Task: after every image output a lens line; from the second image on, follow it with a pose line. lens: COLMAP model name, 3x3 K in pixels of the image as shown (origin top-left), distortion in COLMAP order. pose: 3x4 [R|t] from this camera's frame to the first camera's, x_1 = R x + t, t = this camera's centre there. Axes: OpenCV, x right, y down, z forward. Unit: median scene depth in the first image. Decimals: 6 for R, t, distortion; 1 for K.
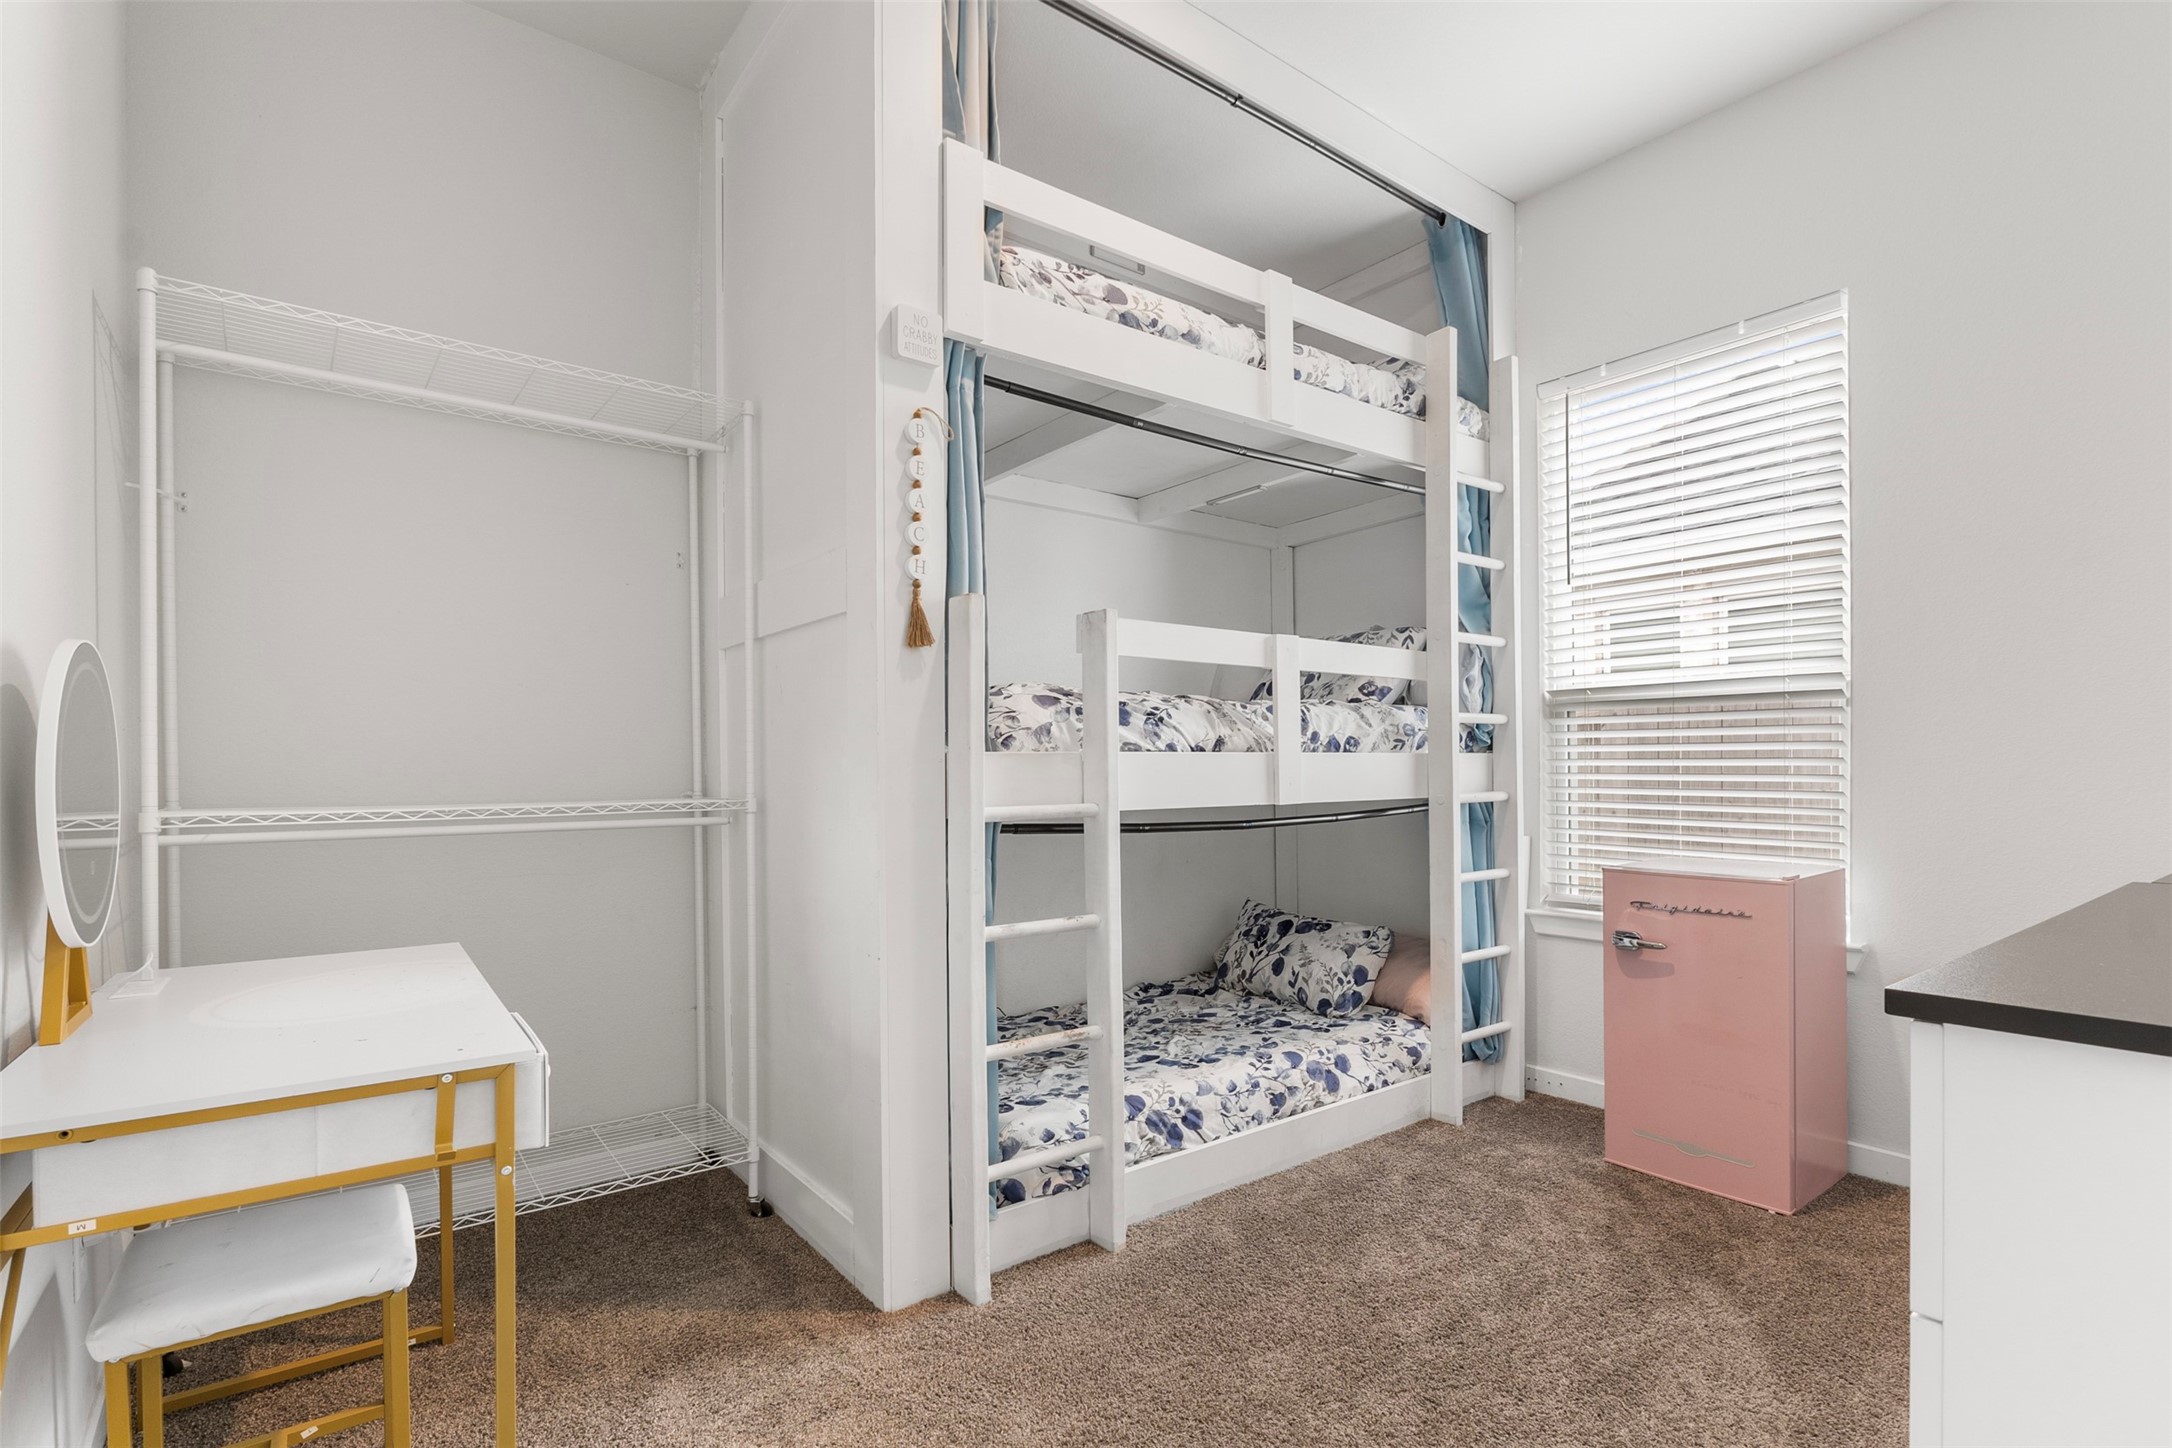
lens RADIAL K [[1019.5, 0, 1086.0], [0, 1019.5, 724.0], [0, 0, 1]] dist [-0.012875, 0.000191]
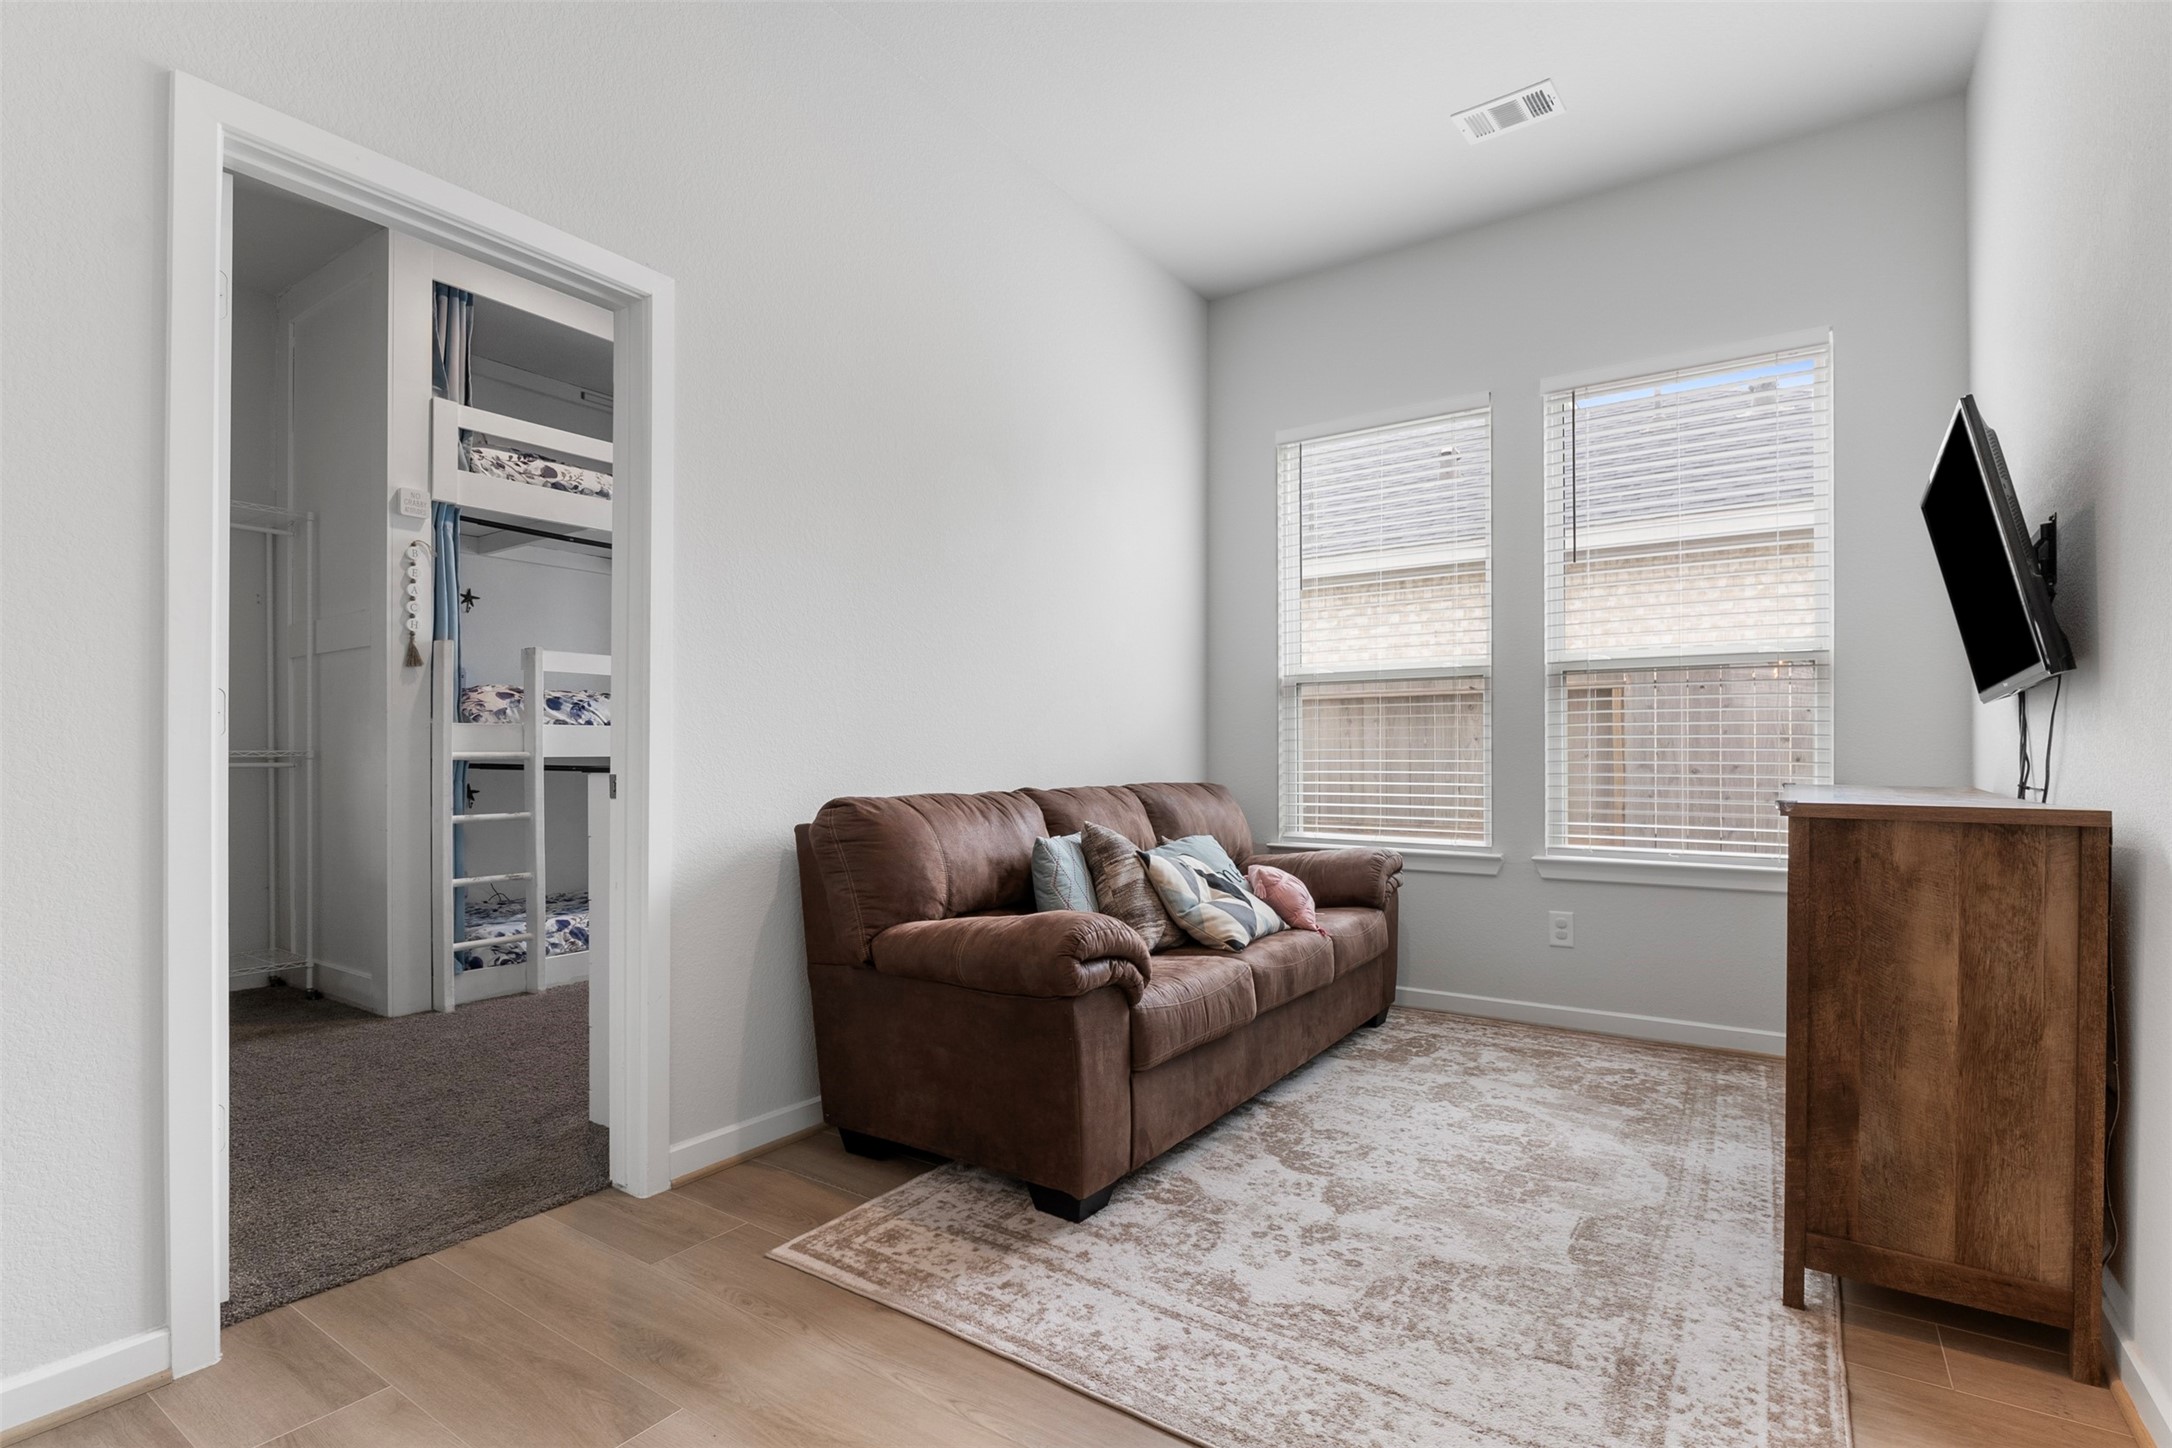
lens RADIAL K [[1019.5, 0, 1086.0], [0, 1019.5, 724.0], [0, 0, 1]] dist [-0.012875, 0.000191]
pose [[0.948099, 0.015193, 0.317613, 0.372421], [-0.021079, 0.999664, 0.015103, -0.021873], [-0.317277, -0.021015, 0.948100, -1.038327]]
